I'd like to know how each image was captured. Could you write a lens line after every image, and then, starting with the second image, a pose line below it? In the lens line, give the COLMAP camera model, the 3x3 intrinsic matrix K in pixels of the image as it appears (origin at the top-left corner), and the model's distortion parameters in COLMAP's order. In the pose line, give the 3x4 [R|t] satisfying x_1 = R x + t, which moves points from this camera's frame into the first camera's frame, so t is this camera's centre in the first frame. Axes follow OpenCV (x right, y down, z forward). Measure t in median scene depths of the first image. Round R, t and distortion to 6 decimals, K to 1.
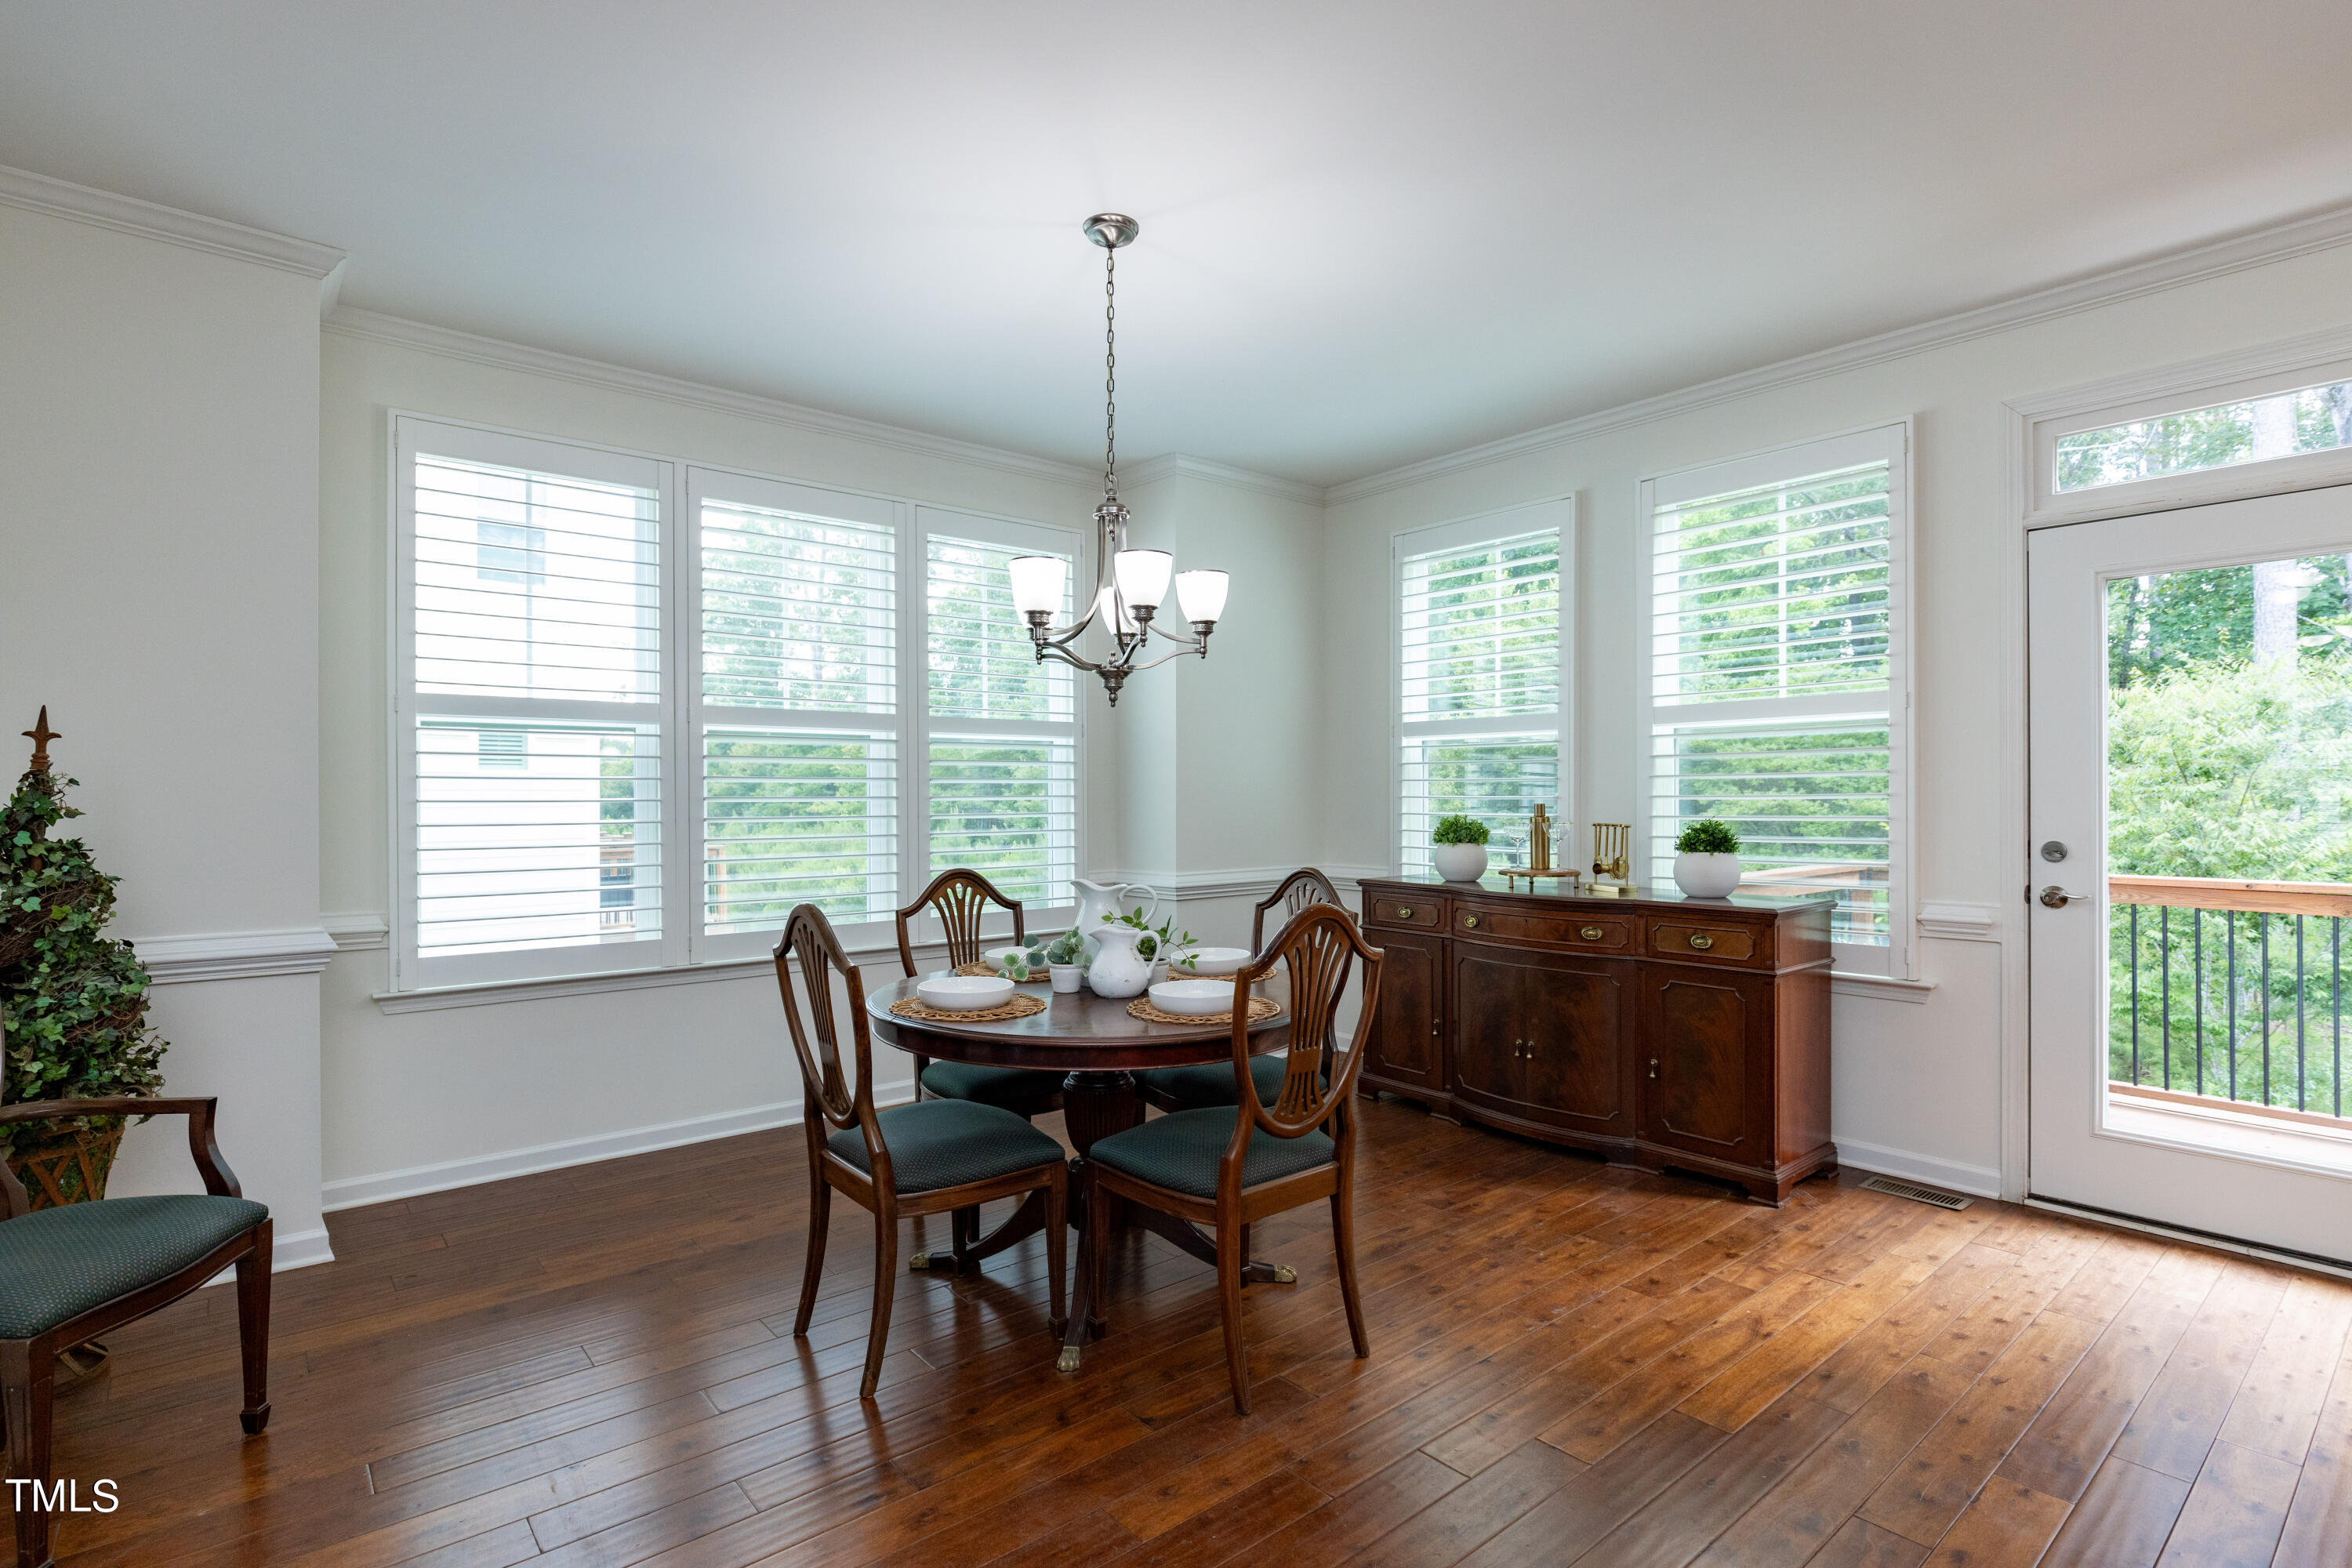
lens RADIAL K [[1156.3, 0, 1194.9], [0, 1156.3, 804.8], [0, 0, 1]] dist [-0.003712, 0.003468]
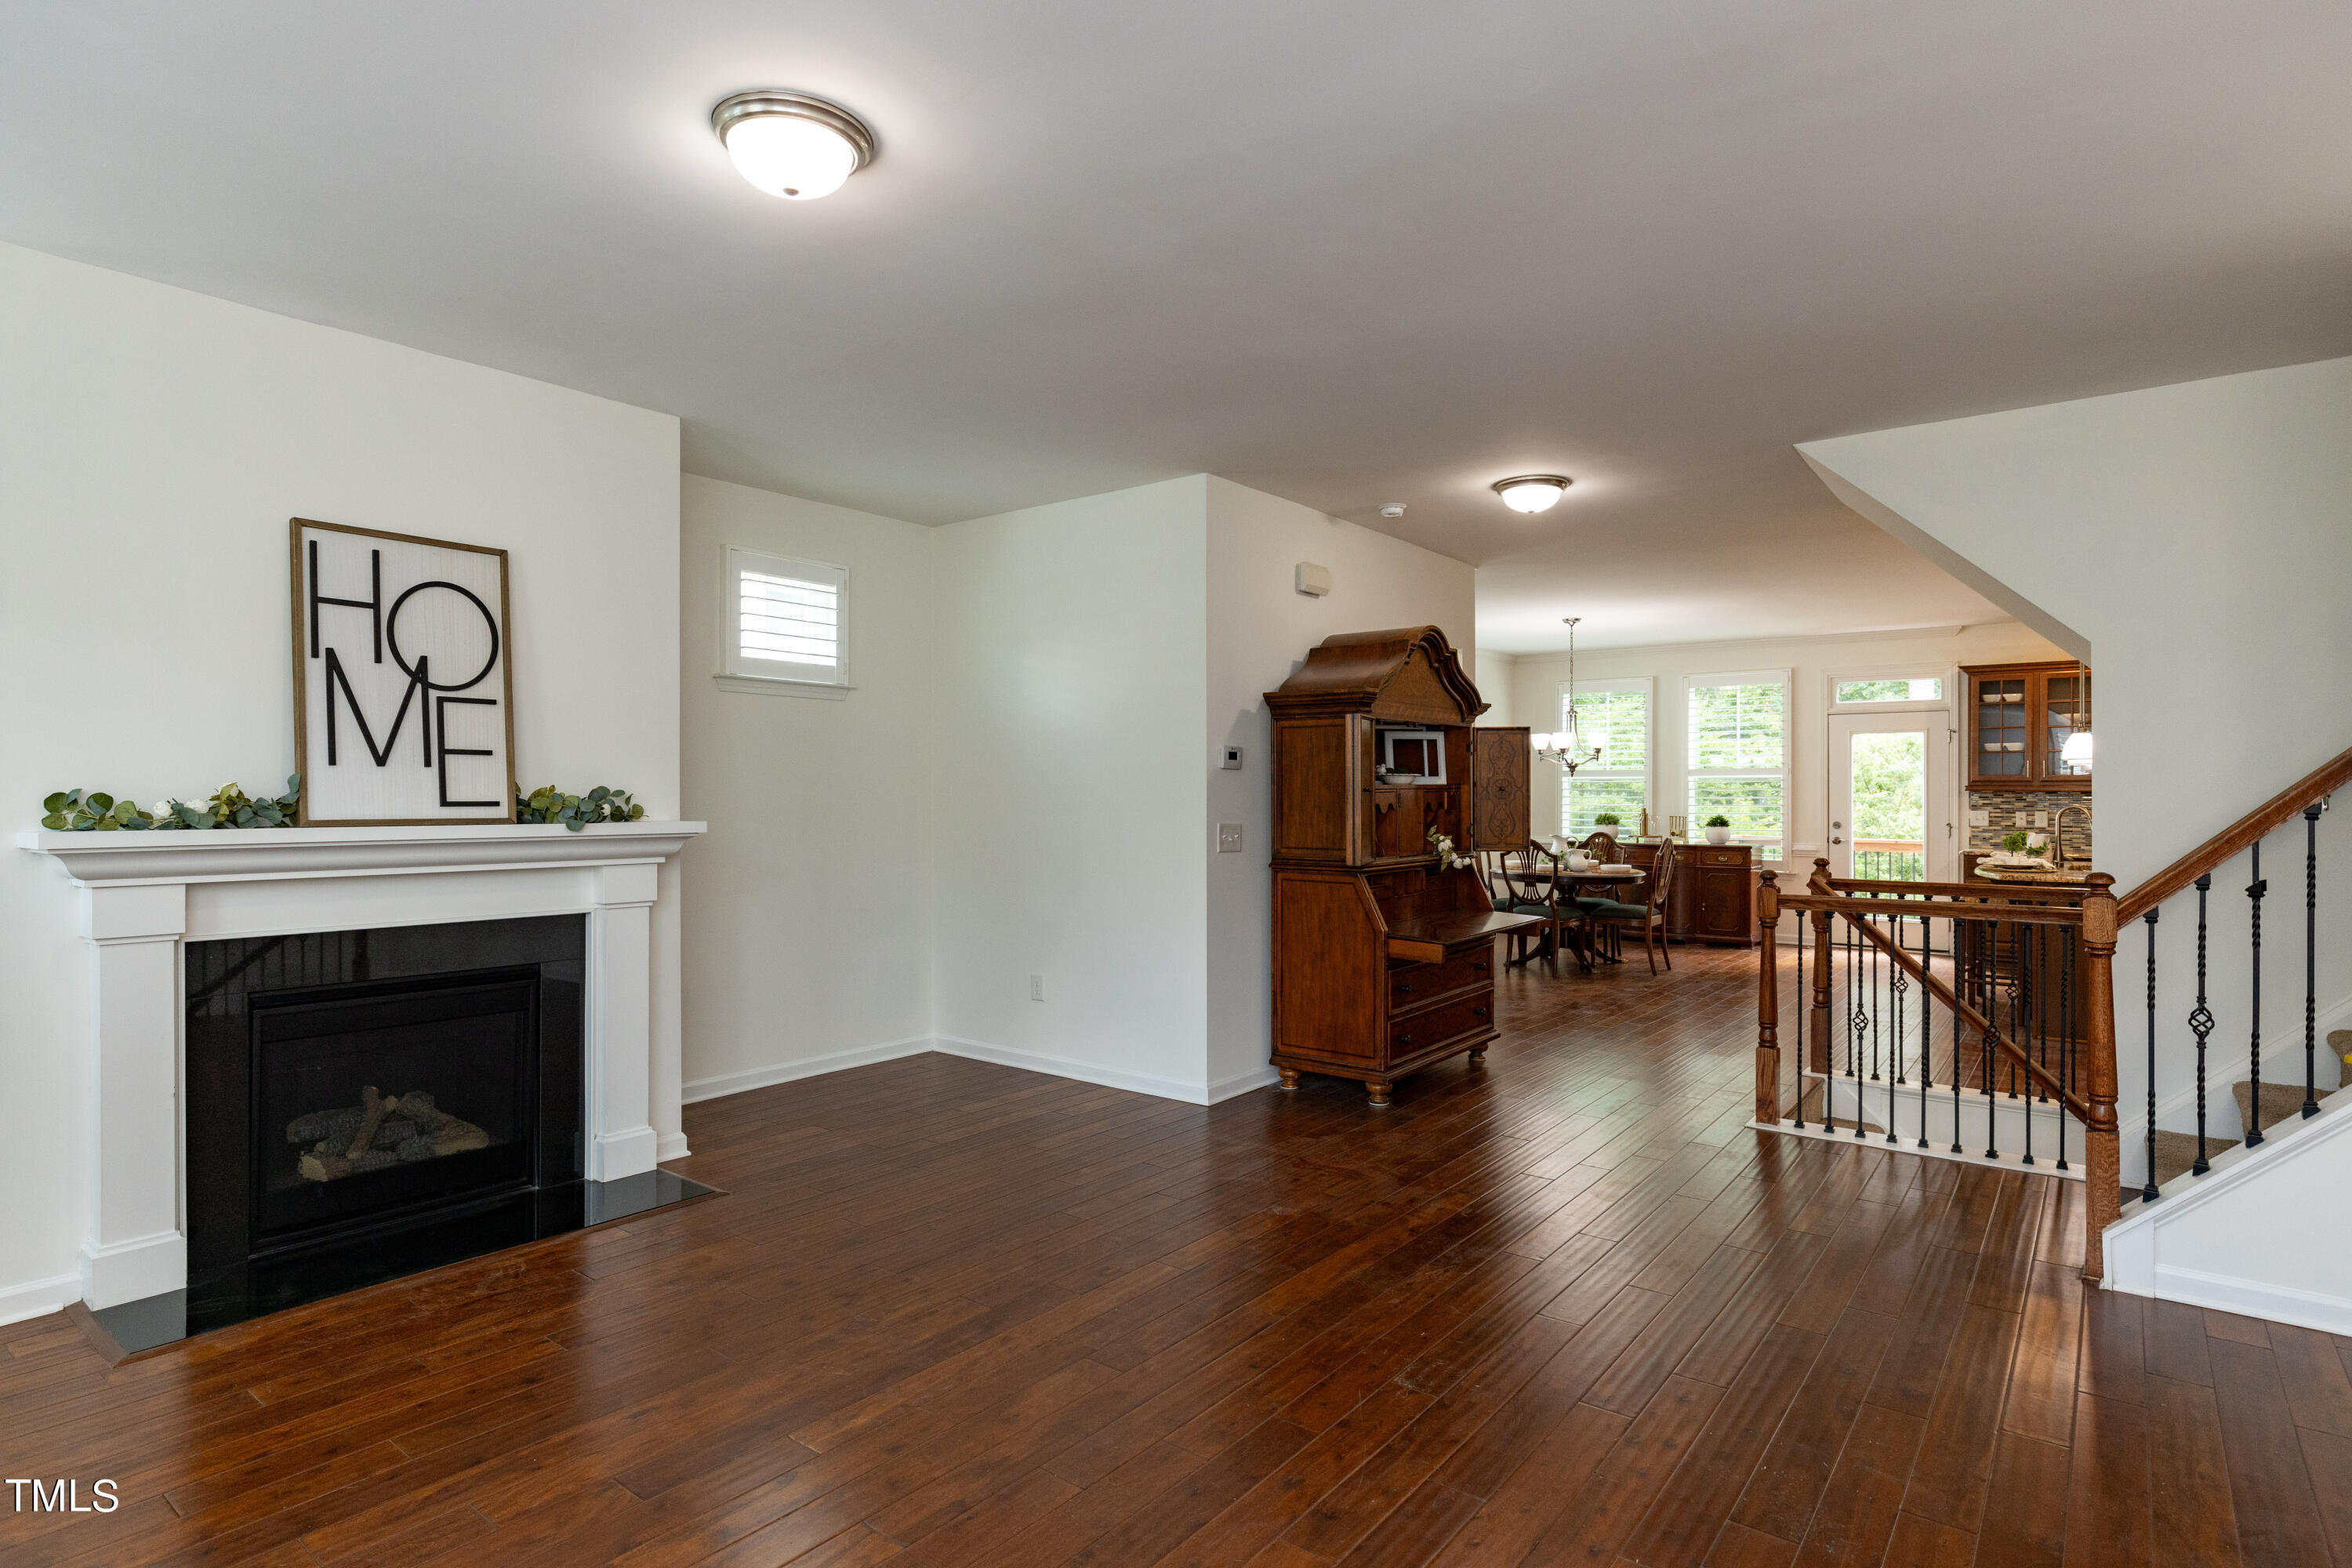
lens RADIAL K [[1216.4, 0, 1173.2], [0, 1216.4, 792.0], [0, 0, 1]] dist [0.000973, 0.000911]
pose [[0.981265, 0.003088, 0.192637, -1.276391], [-0.001486, 0.999963, -0.008461, -0.012520], [-0.192656, 0.008016, 0.981234, -1.449073]]
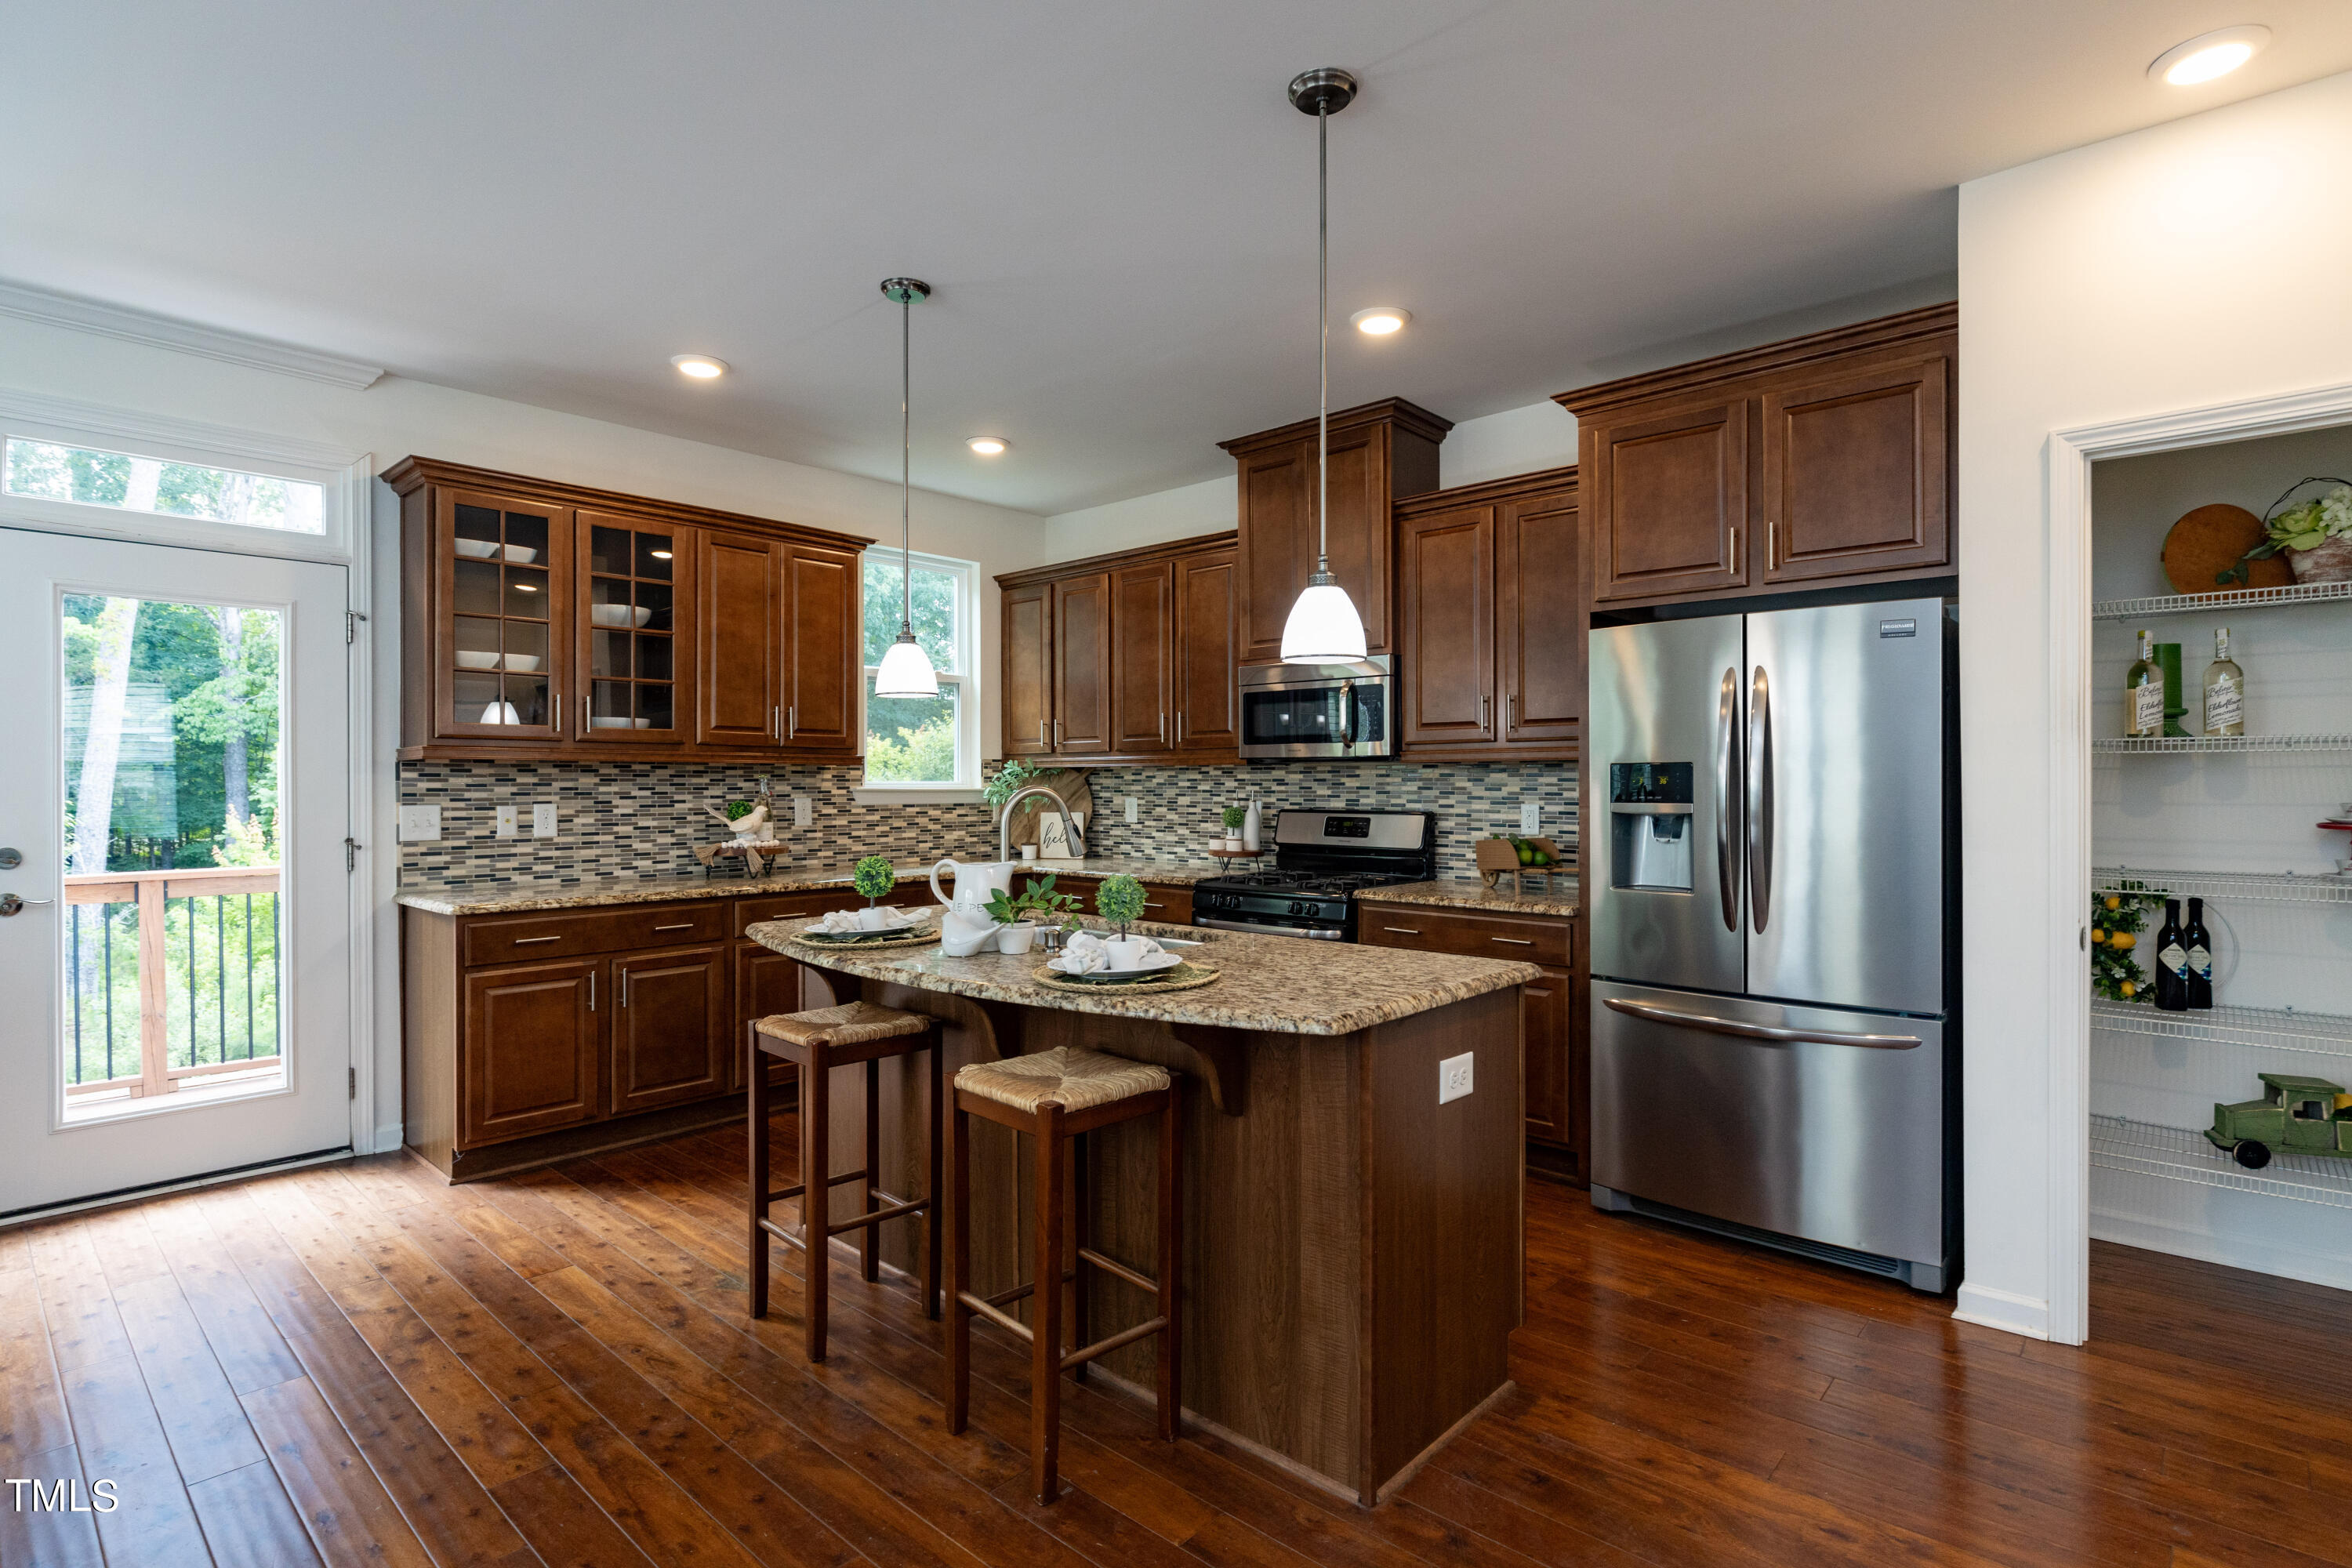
lens RADIAL K [[1156.3, 0, 1173.1], [0, 1156.3, 781.2], [0, 0, 1]] dist [-0.003712, 0.003468]
pose [[-0.125933, 0.002937, 0.992034, -0.299329], [0.008863, 0.999959, -0.001835, -0.011980], [-0.991999, 0.008561, -0.125954, 0.115486]]
